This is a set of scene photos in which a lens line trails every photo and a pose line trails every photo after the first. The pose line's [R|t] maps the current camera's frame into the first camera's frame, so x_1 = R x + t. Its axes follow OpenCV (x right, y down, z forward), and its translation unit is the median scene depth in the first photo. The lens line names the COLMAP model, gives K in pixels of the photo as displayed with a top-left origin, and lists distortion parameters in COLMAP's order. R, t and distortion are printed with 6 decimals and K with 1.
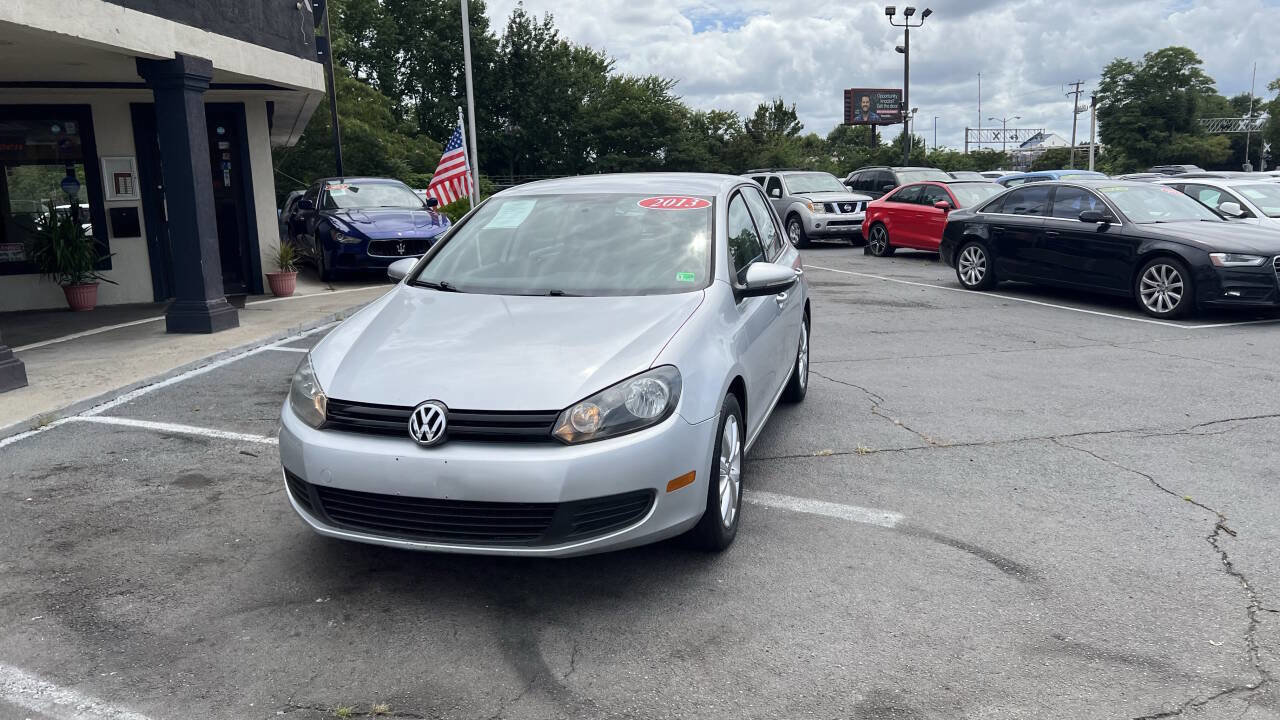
lens RADIAL K [[968.9, 0, 644.8], [0, 968.9, 354.9], [0, 0, 1]] dist [0.044840, -0.044826]
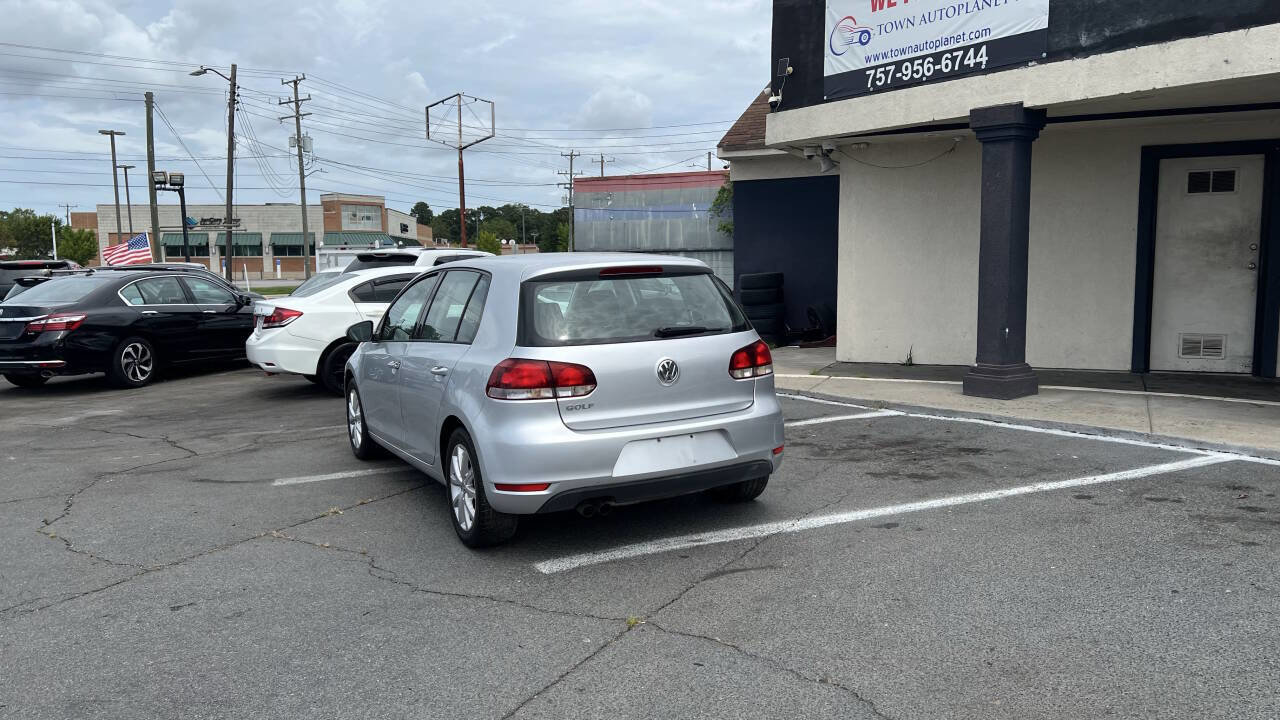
lens RADIAL K [[961.7, 0, 648.0], [0, 961.7, 359.7], [0, 0, 1]] dist [0.048302, -0.053877]
pose [[-0.716294, 0.115008, -0.688256, 0.335889], [-0.080354, 0.966169, 0.245074, -0.174791], [0.693157, 0.230849, -0.682819, 0.927402]]
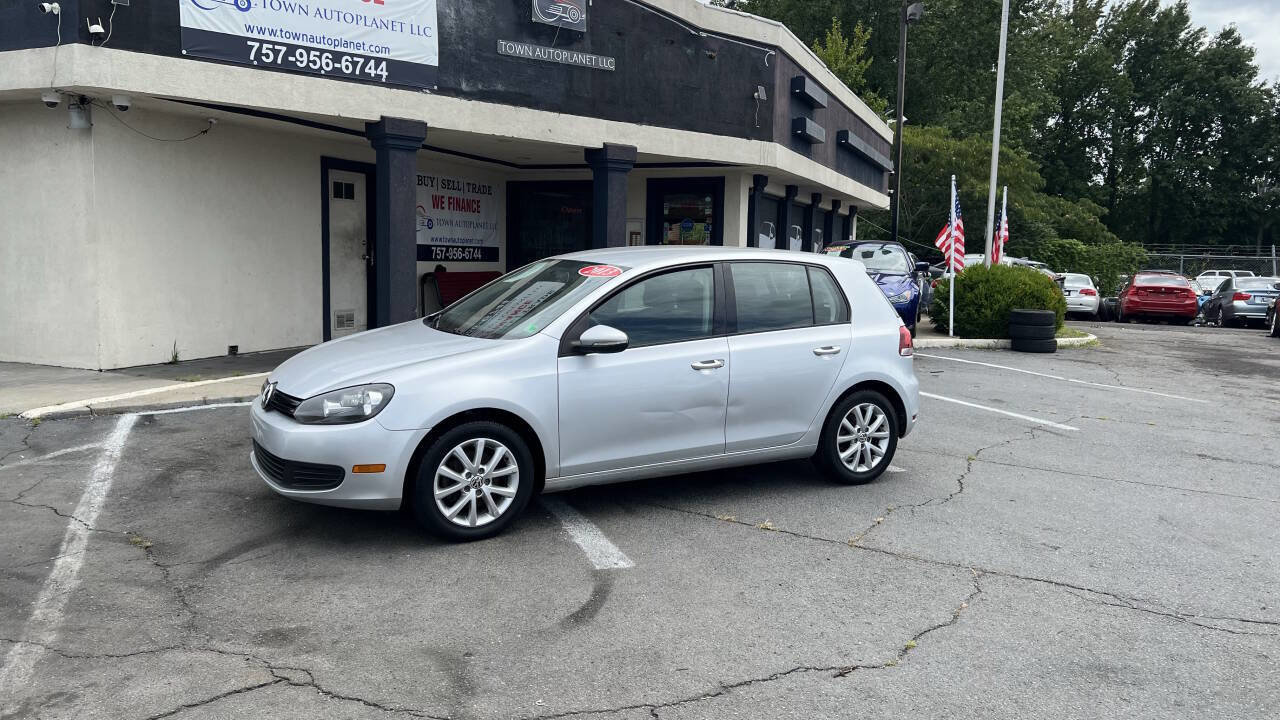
lens RADIAL K [[966.1, 0, 631.1], [0, 966.1, 347.0], [0, 0, 1]] dist [0.050028, -0.054200]
pose [[0.726641, 0.116208, -0.677118, 0.370994], [-0.160909, 0.986964, -0.003293, -0.028530], [0.667908, 0.111347, 0.735867, 0.066782]]
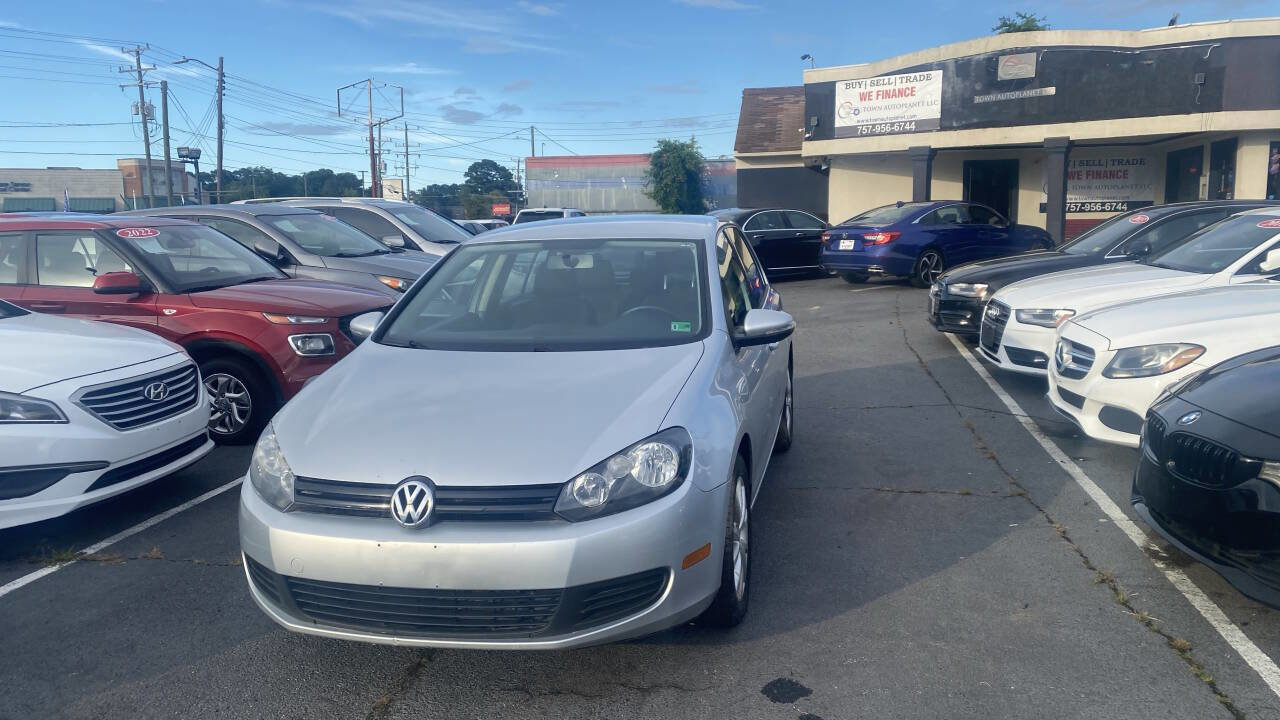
lens RADIAL K [[968.9, 0, 644.8], [0, 968.9, 354.9], [0, 0, 1]] dist [0.044840, -0.044826]
pose [[-0.516594, 0.158295, -0.841471, 1.542641], [-0.108414, 0.962760, 0.247669, -0.224348], [0.849339, 0.219171, -0.480195, 1.101343]]
